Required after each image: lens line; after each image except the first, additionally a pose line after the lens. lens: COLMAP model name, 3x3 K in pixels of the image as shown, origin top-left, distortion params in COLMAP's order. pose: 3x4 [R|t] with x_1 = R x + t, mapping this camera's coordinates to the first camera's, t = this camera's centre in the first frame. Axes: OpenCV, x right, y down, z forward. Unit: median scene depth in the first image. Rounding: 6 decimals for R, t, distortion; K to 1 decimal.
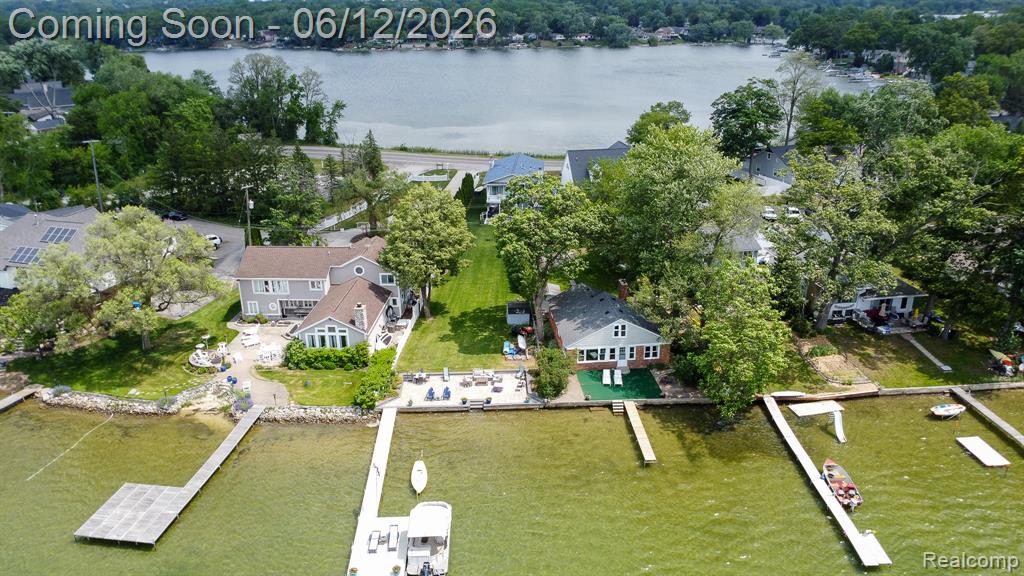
lens RADIAL K [[742.0, 0, 512.0], [0, 742.0, 288.0], [0, 0, 1]] dist [-0.018089, -0.004137]
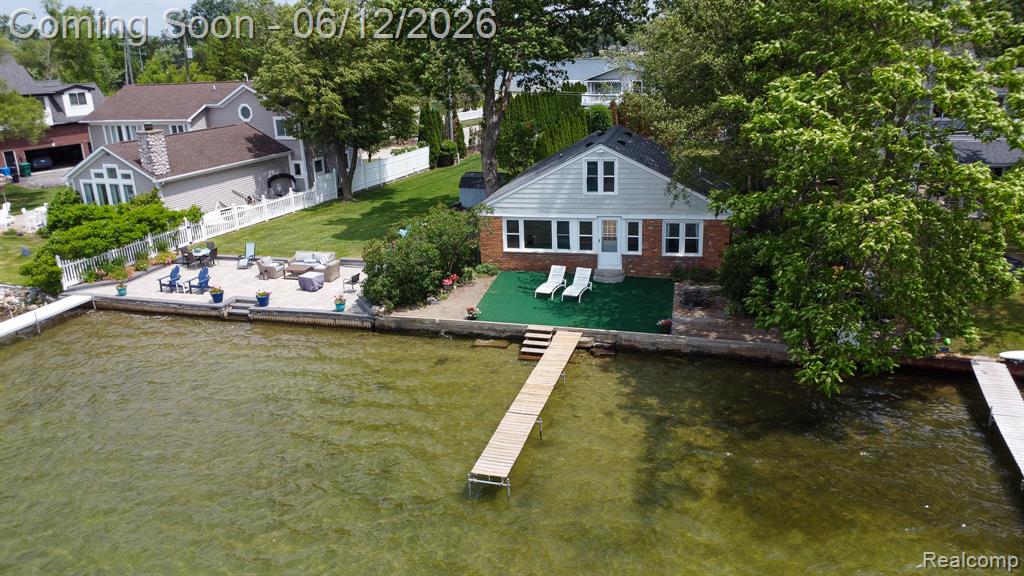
lens RADIAL K [[742.0, 0, 512.0], [0, 742.0, 288.0], [0, 0, 1]] dist [-0.018089, -0.004137]
pose [[0.944863, 0.077908, -0.318064, 0.236811], [-0.092626, 0.995206, -0.031391, 0.138161], [0.314094, 0.059122, 0.947549, 0.597256]]
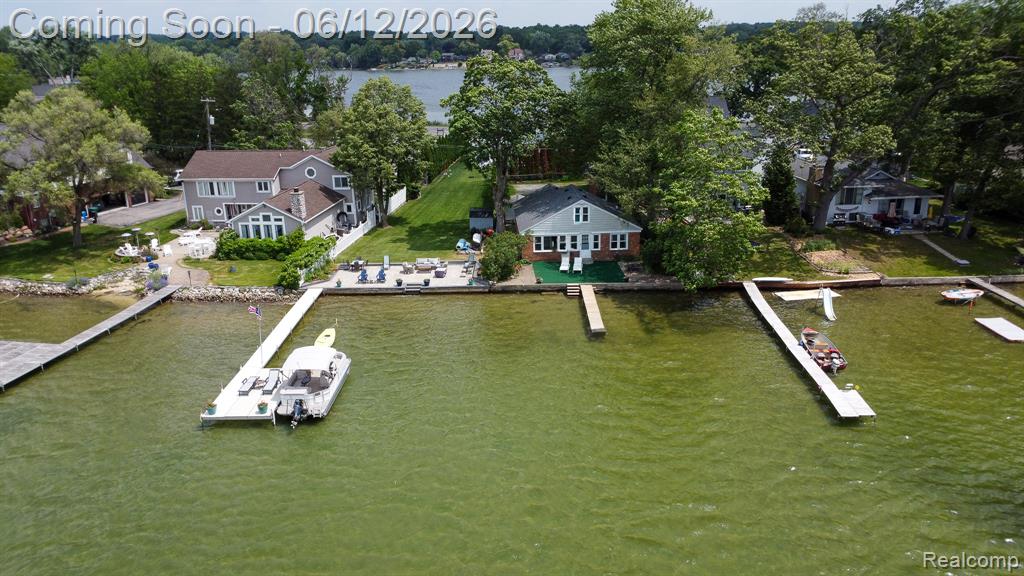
lens RADIAL K [[742.0, 0, 512.0], [0, 742.0, 288.0], [0, 0, 1]] dist [-0.018089, -0.004137]
pose [[0.998507, 0.010493, -0.053603, 0.111764], [-0.013094, 0.998742, -0.048411, 0.190090], [0.053027, 0.049040, 0.997388, 0.118790]]
